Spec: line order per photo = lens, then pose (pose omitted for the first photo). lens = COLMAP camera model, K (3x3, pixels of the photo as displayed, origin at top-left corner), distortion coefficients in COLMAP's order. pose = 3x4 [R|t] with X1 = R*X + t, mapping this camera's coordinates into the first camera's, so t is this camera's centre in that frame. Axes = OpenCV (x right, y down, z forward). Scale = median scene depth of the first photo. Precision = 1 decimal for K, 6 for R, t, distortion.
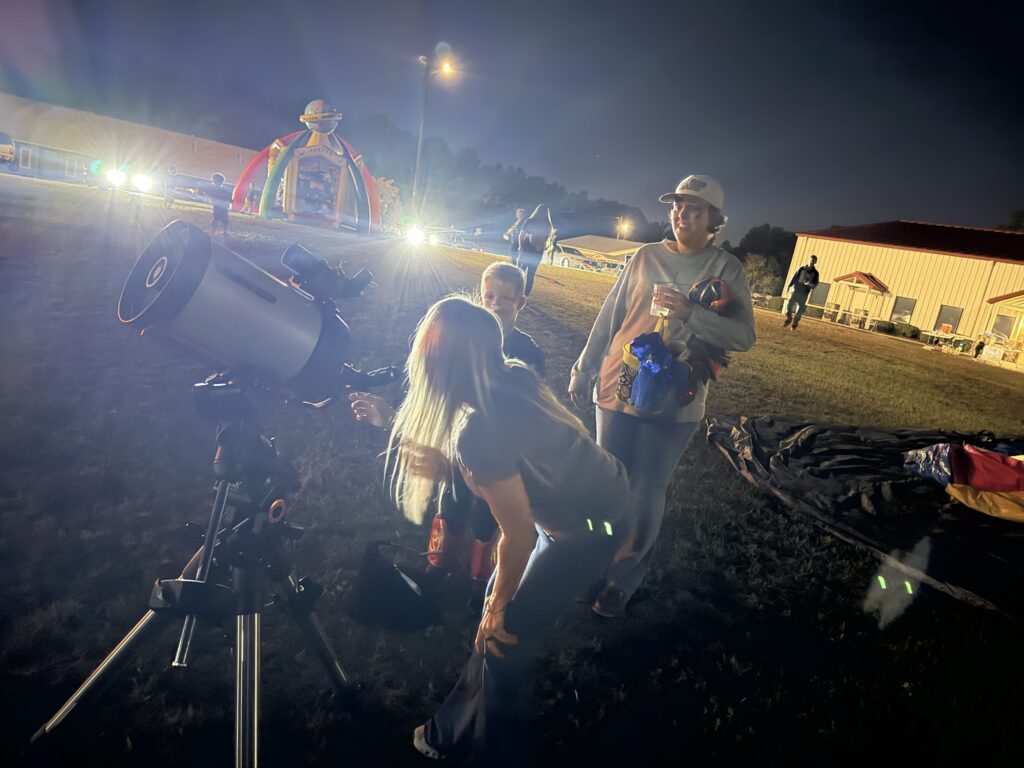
lens RADIAL K [[724.4, 0, 511.3], [0, 724.4, 378.4], [0, 0, 1]] dist [0.065987, -0.081342]
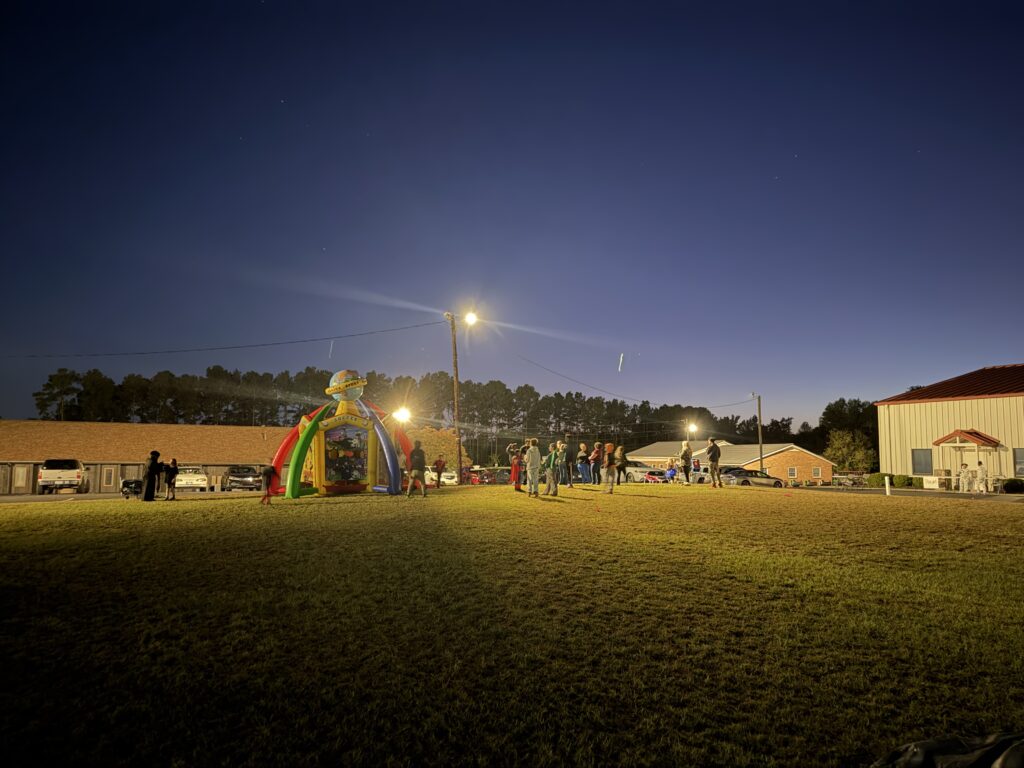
lens RADIAL K [[724.4, 0, 505.6], [0, 724.4, 380.8], [0, 0, 1]] dist [0.065987, -0.081342]
pose [[0.976548, -0.196930, -0.087023, 0.220955], [0.161130, 0.936564, -0.311265, -0.113719], [0.142800, 0.289943, 0.946330, 0.518820]]
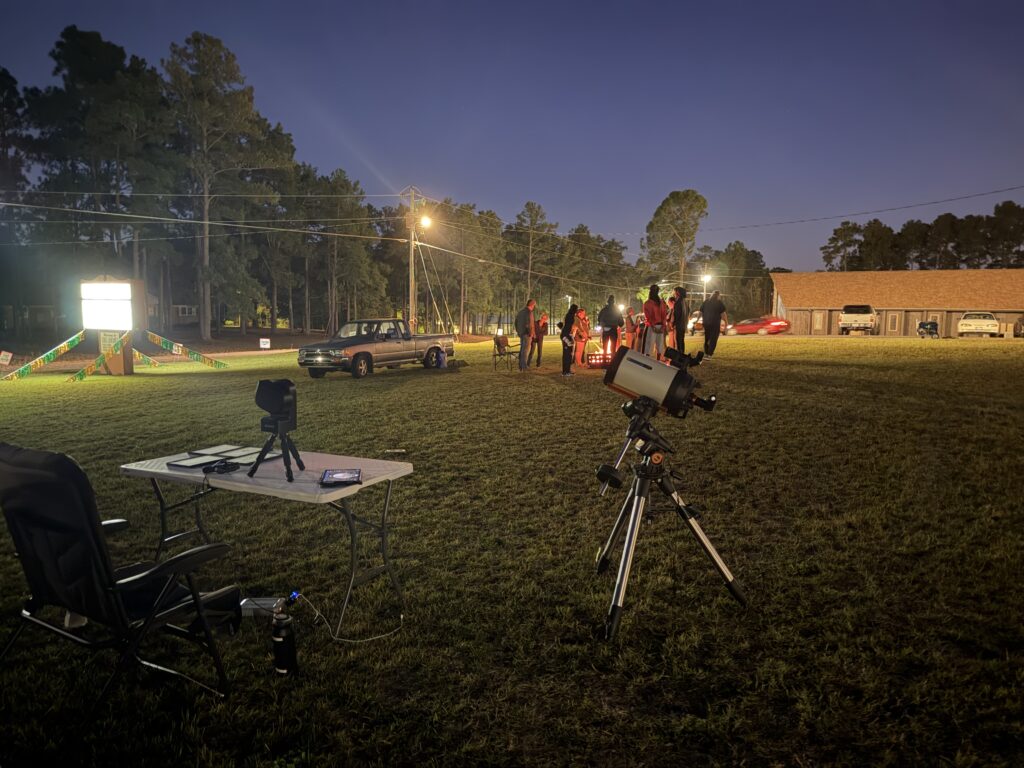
lens RADIAL K [[724.4, 0, 517.5], [0, 724.4, 388.6], [0, 0, 1]] dist [0.065987, -0.081342]
pose [[0.474843, -0.093654, -0.875073, 0.502085], [-0.075835, 0.986269, -0.146705, 0.111441], [0.876797, 0.136023, 0.461221, -0.153918]]
